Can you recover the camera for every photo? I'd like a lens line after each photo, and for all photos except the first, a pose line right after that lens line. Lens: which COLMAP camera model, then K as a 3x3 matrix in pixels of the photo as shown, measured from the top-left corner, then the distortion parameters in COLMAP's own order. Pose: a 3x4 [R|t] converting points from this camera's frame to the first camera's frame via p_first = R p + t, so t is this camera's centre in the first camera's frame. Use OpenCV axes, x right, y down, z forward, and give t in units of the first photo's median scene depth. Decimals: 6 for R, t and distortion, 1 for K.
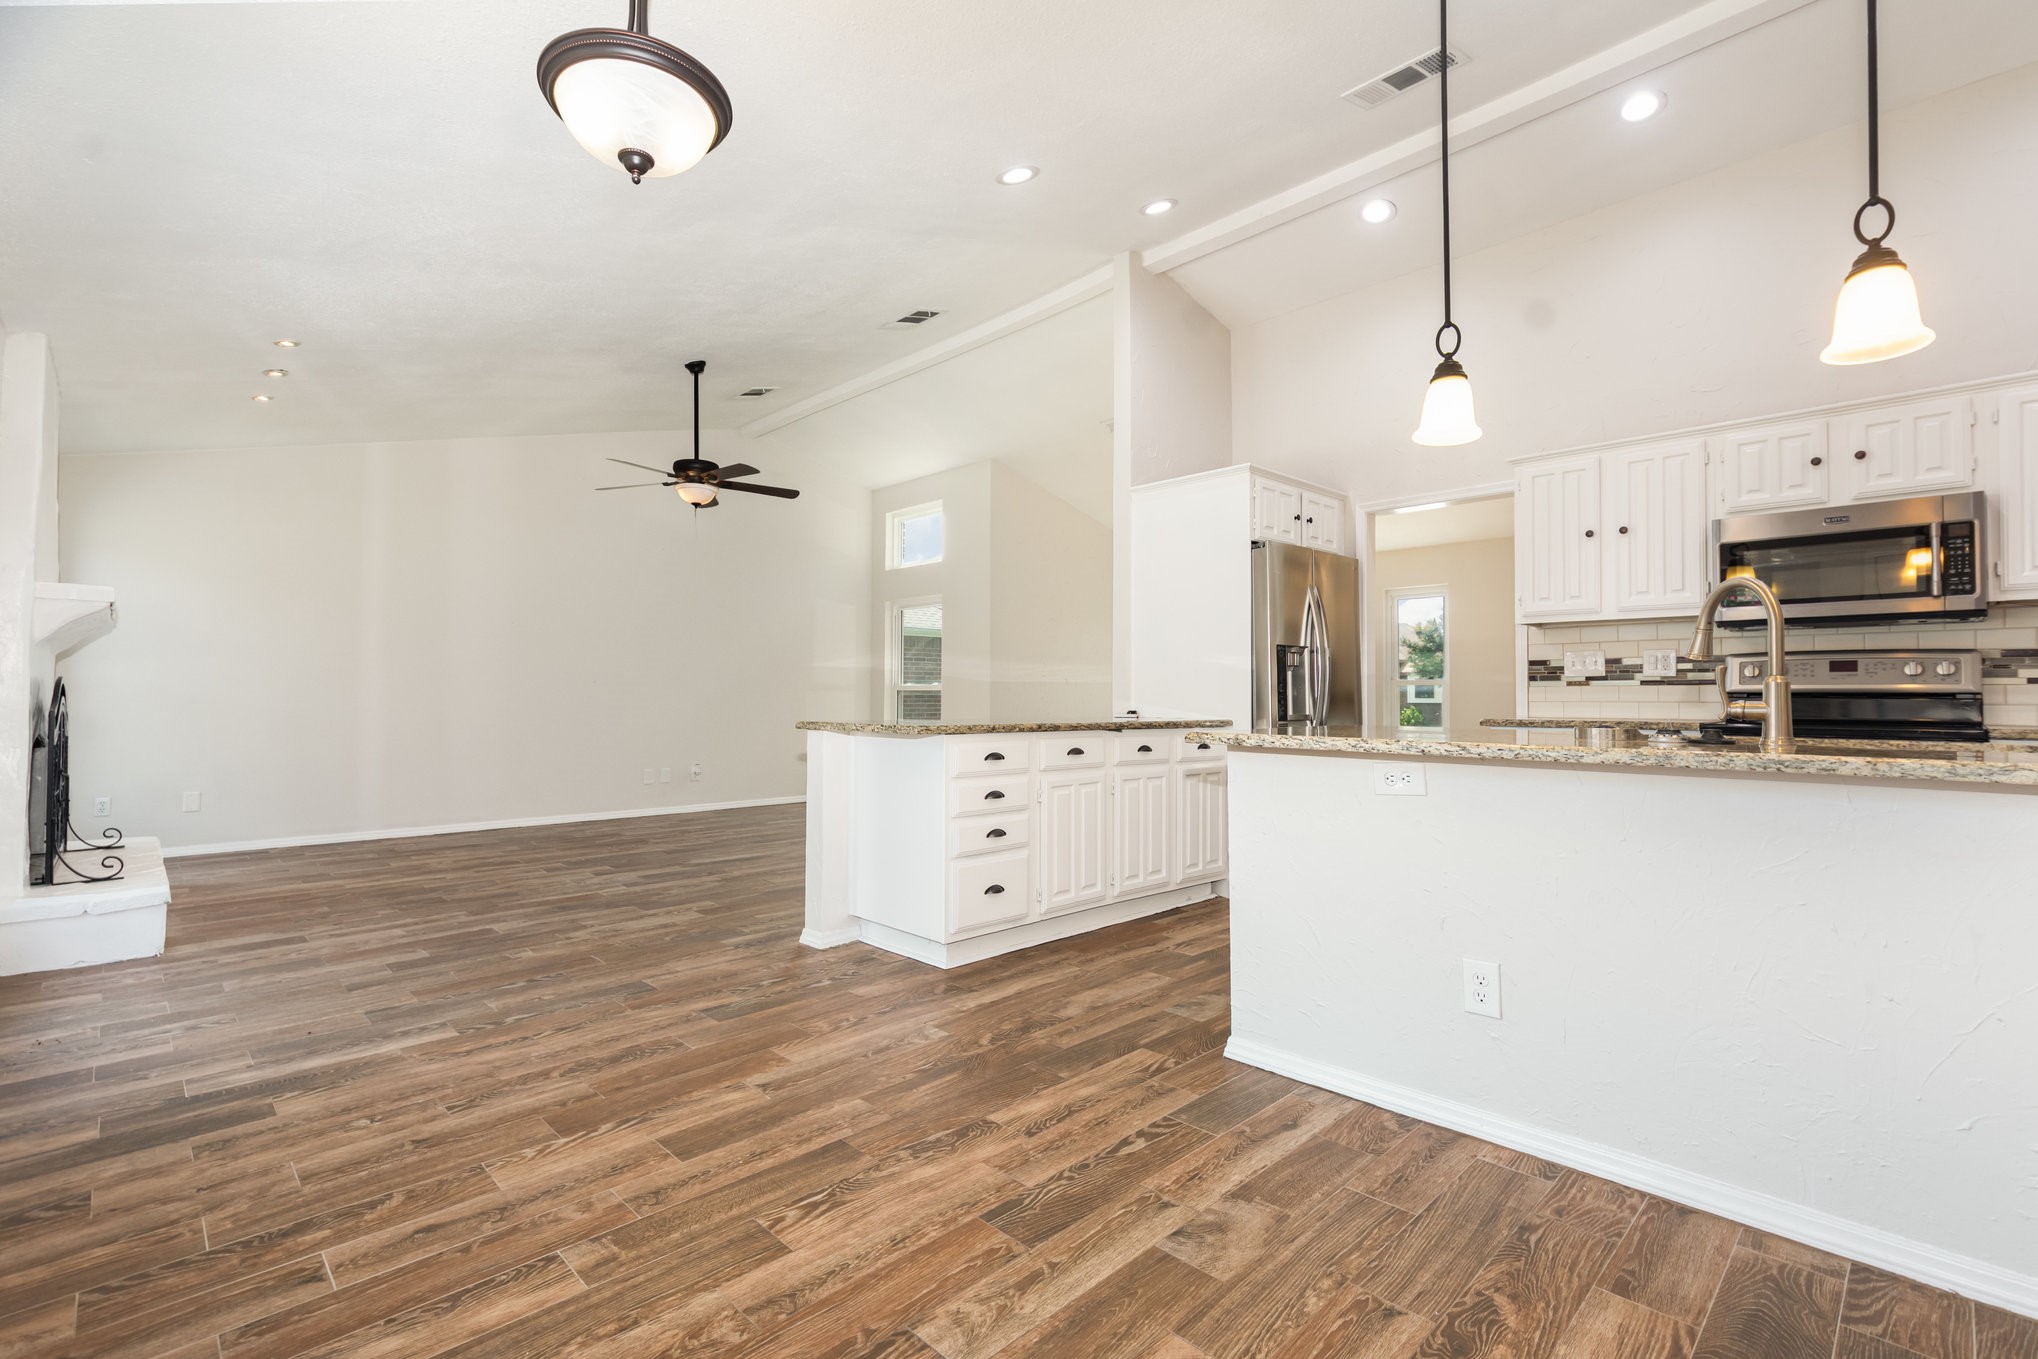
lens RADIAL K [[924.6, 0, 1001.0], [0, 924.6, 670.1], [0, 0, 1]] dist [0.002715, 0.000397]
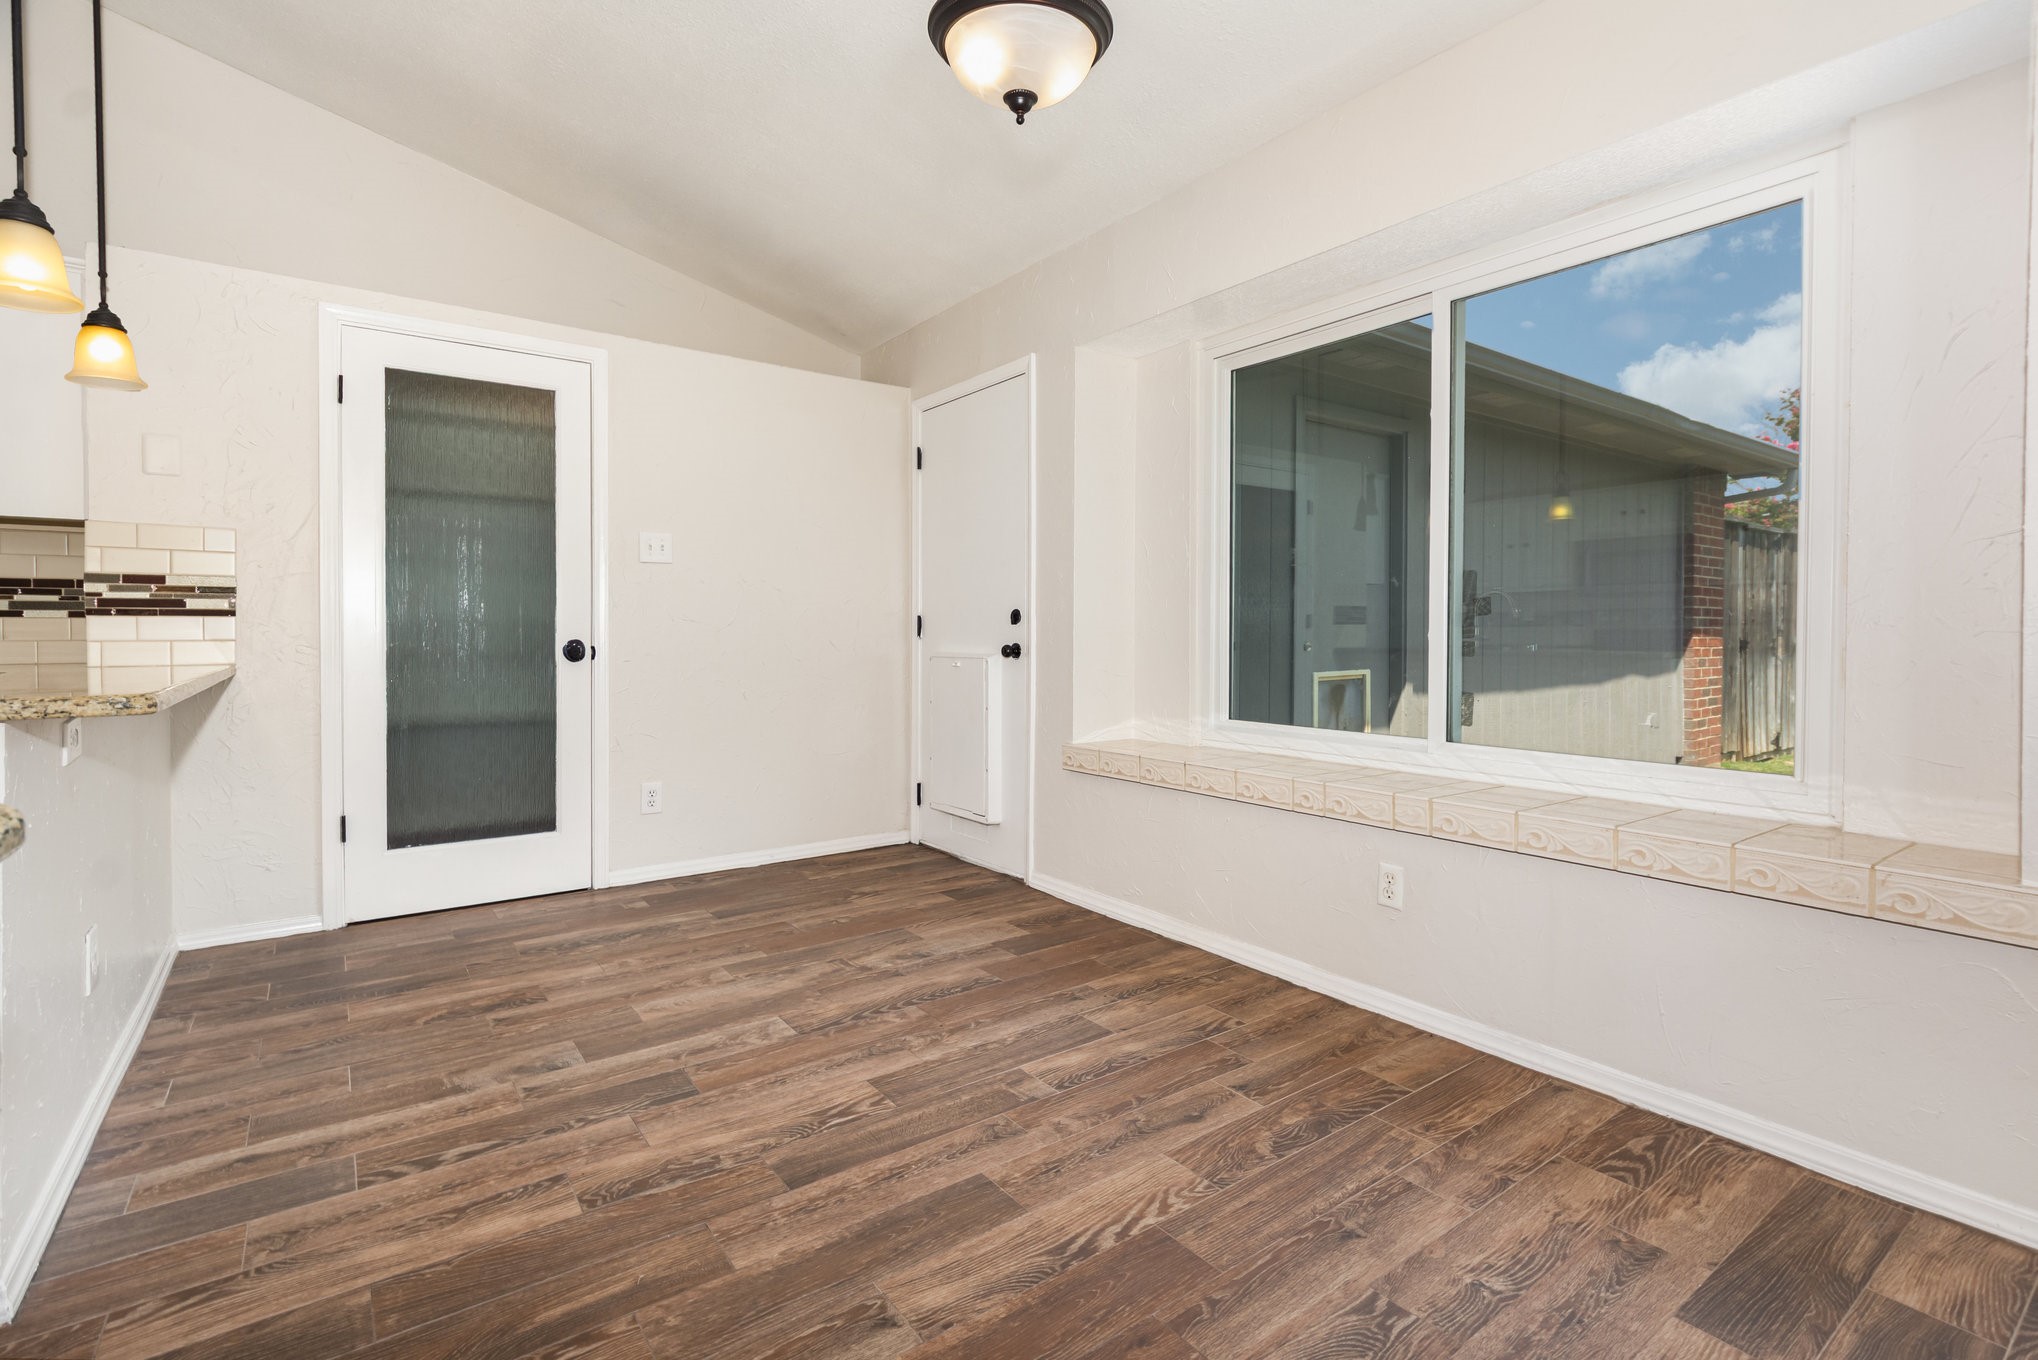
lens RADIAL K [[938.6, 0, 1022.3], [0, 938.6, 638.3], [0, 0, 1]] dist [0.007966, -0.000186]
pose [[-0.992451, 0.001335, 0.122634, -0.295896], [-0.001330, 0.999765, -0.021646, 0.037148], [-0.122634, -0.021646, -0.992216, 1.129086]]
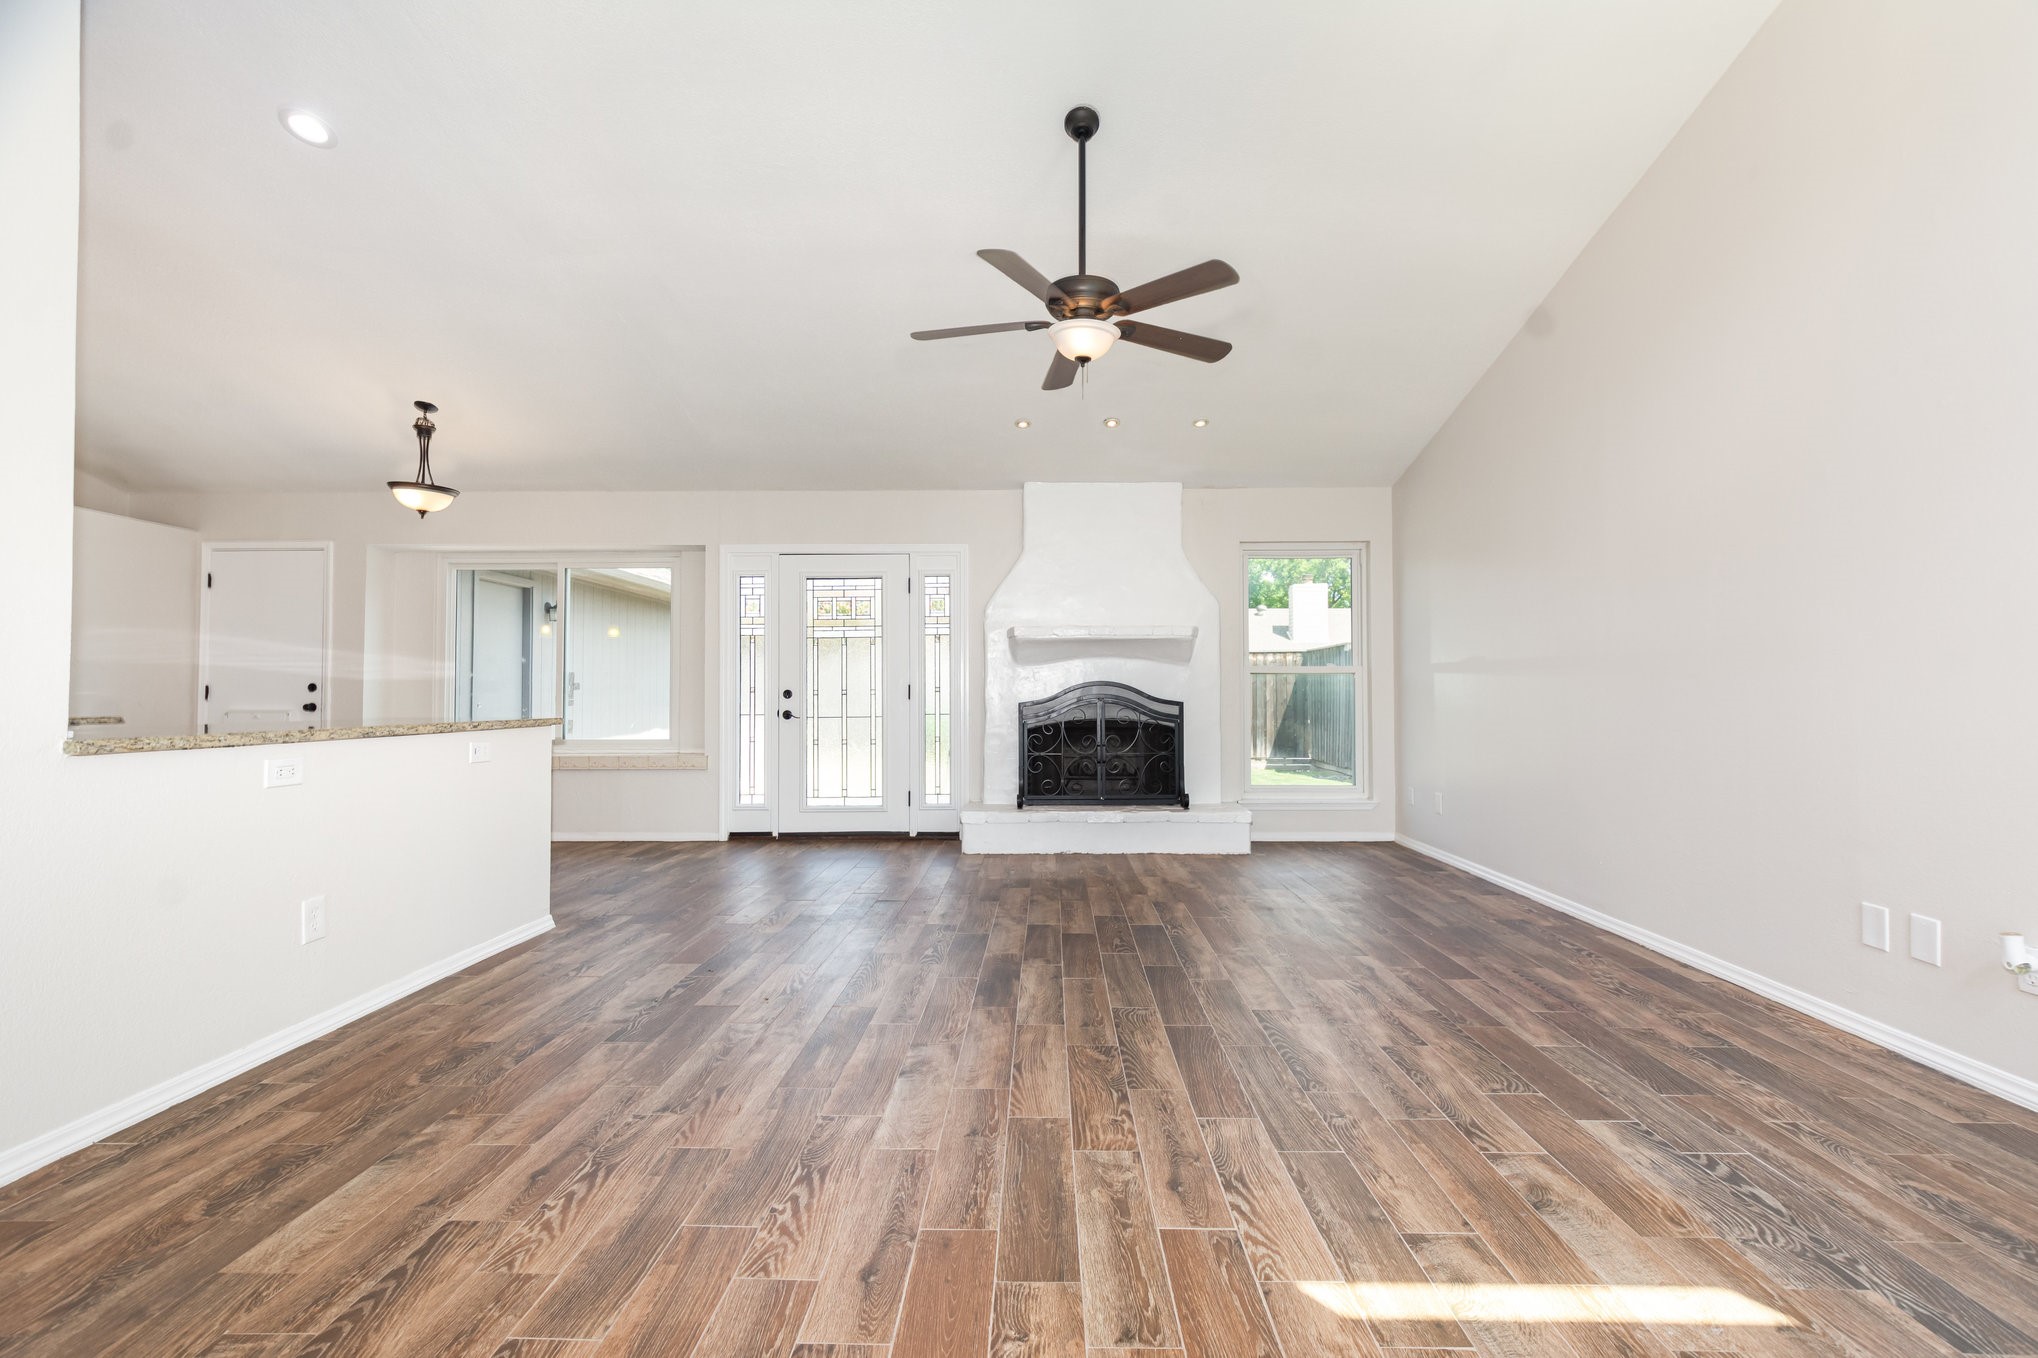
lens RADIAL K [[908.8, 0, 1027.2], [0, 908.8, 682.0], [0, 0, 1]] dist [-0.005721, 0.004509]
pose [[-0.695773, -0.011550, -0.718169, 0.179545], [0.019792, 0.999183, -0.035244, 0.072928], [0.717989, -0.038736, -0.694976, 2.423076]]
